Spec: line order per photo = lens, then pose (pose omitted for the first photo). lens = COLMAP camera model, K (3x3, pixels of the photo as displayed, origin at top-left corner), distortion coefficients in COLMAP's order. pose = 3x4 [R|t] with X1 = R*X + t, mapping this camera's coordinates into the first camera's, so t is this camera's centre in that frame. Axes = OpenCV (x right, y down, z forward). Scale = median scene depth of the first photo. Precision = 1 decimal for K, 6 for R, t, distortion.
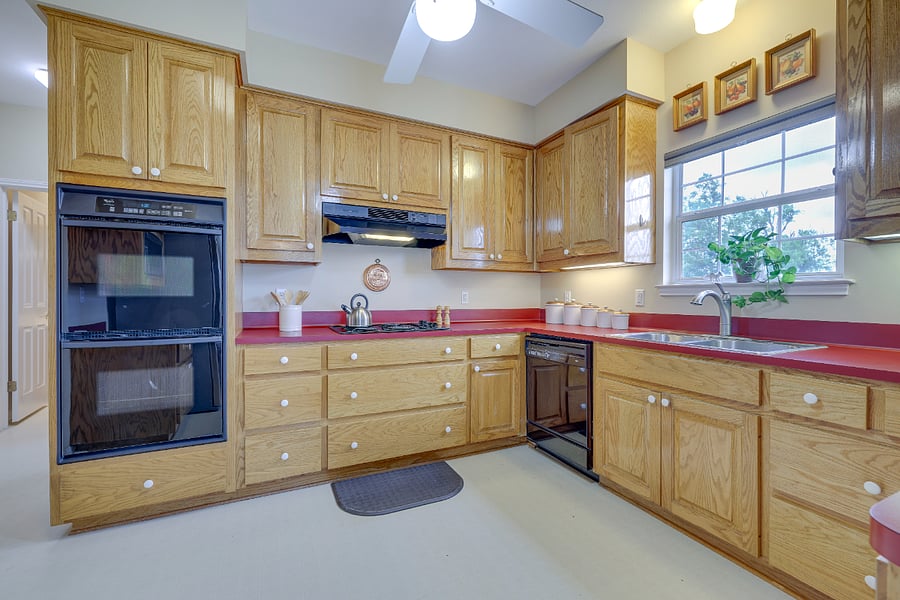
lens RADIAL K [[387.9, 0, 448.4], [0, 387.9, 297.7], [0, 0, 1]] dist [-0.001665, 0.000143]
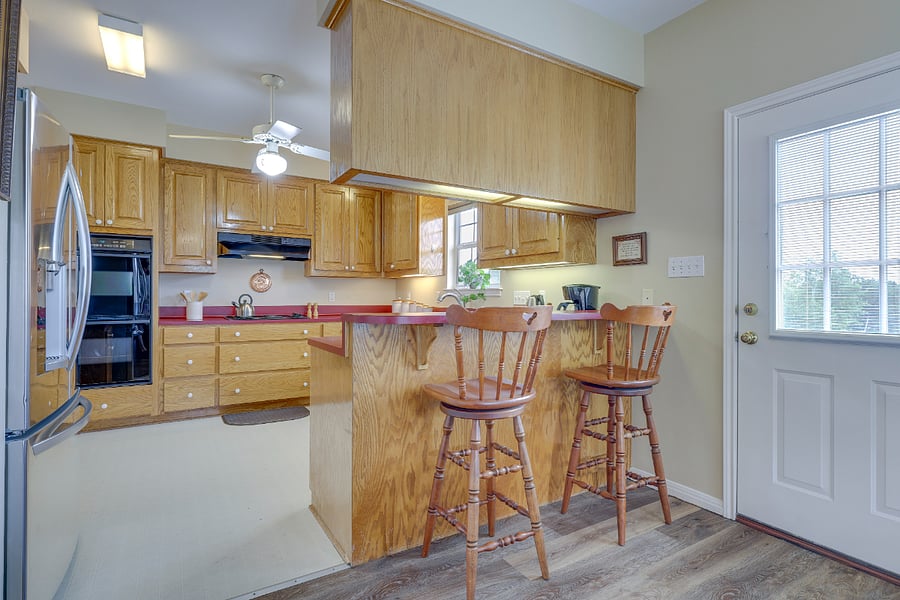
lens RADIAL K [[463.3, 0, 456.9], [0, 463.3, 295.3], [0, 0, 1]] dist [0.005316, -0.000278]
pose [[0.991600, 0.002979, 0.129310, 0.396192], [-0.002317, 0.999983, -0.005270, 0.002227], [-0.129324, 0.004927, 0.991590, -0.983497]]
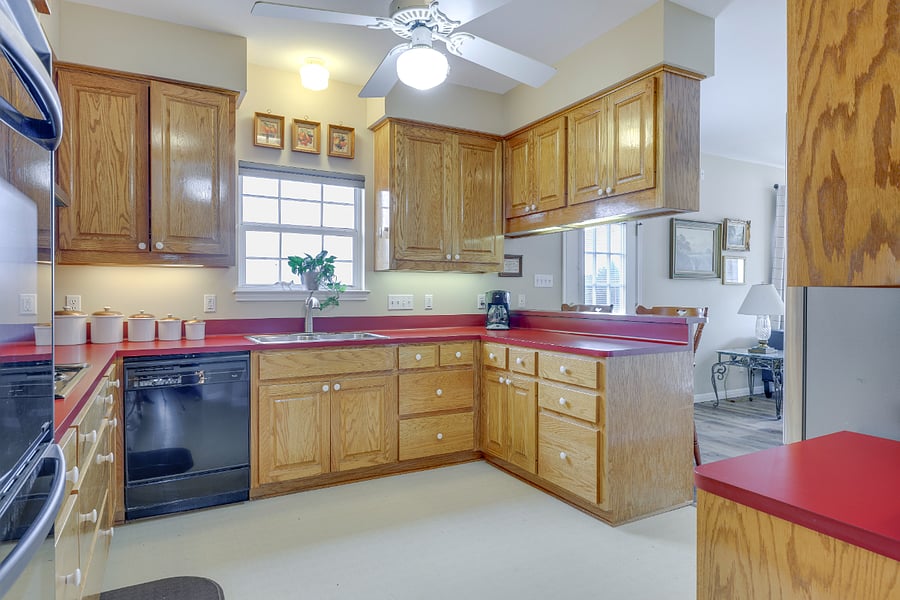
lens RADIAL K [[526.6, 0, 450.2], [0, 526.6, 301.4], [0, 0, 1]] dist [0.000815, -0.000200]
pose [[-0.075569, -0.016049, 0.997011, -0.968336], [0.001779, 0.999867, 0.016230, -0.029382], [-0.997139, 0.003001, -0.075530, 0.627976]]
